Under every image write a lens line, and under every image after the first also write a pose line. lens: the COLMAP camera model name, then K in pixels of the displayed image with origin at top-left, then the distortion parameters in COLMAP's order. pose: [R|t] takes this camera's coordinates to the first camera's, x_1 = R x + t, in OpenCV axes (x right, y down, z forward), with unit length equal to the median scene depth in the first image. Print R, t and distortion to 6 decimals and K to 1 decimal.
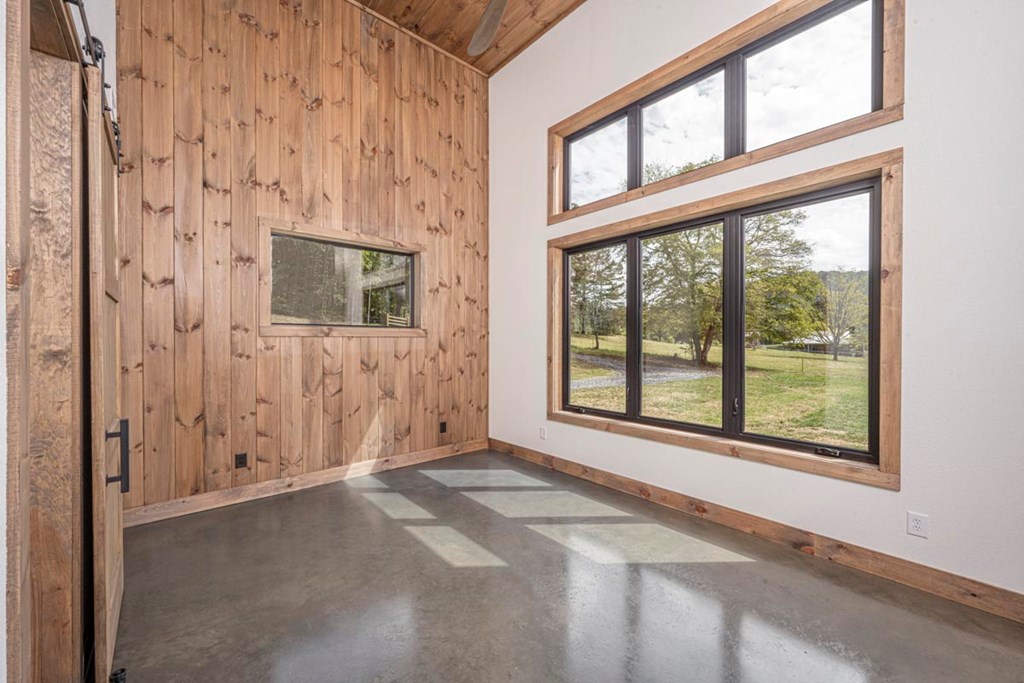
lens RADIAL K [[399.3, 0, 516.8], [0, 399.3, 344.5], [0, 0, 1]] dist [-0.000525, 0.000088]
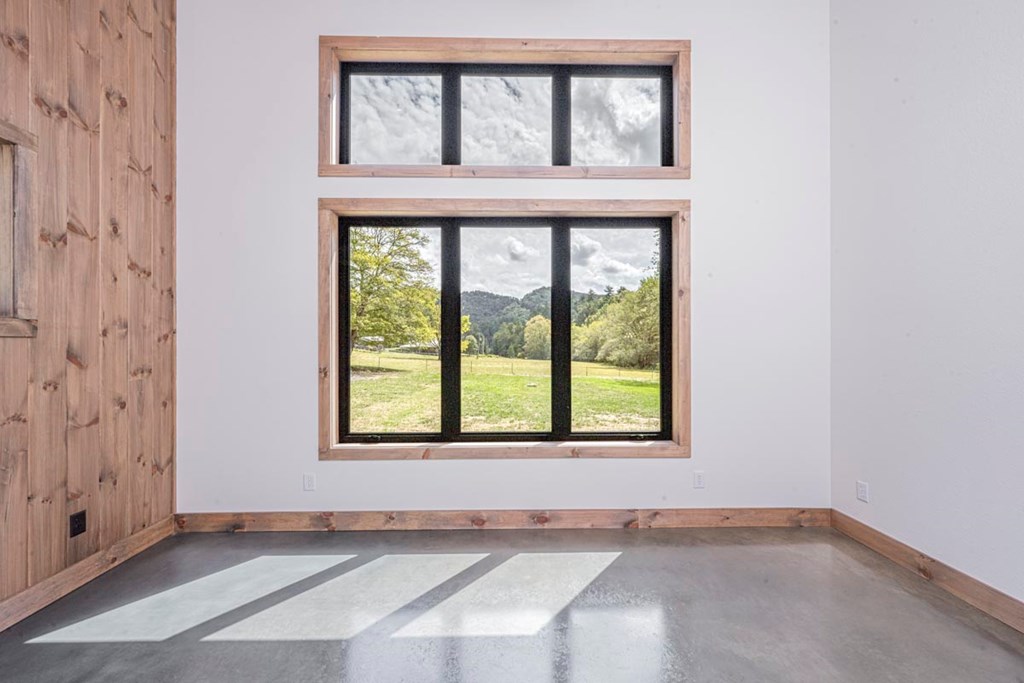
lens RADIAL K [[399.3, 0, 516.8], [0, 399.3, 344.5], [0, 0, 1]] dist [-0.000525, 0.000088]
pose [[0.649896, -0.000576, 0.760023, -0.238151], [0.008070, 0.999949, -0.006143, -0.003060], [-0.759980, 0.010125, 0.649868, 0.320774]]
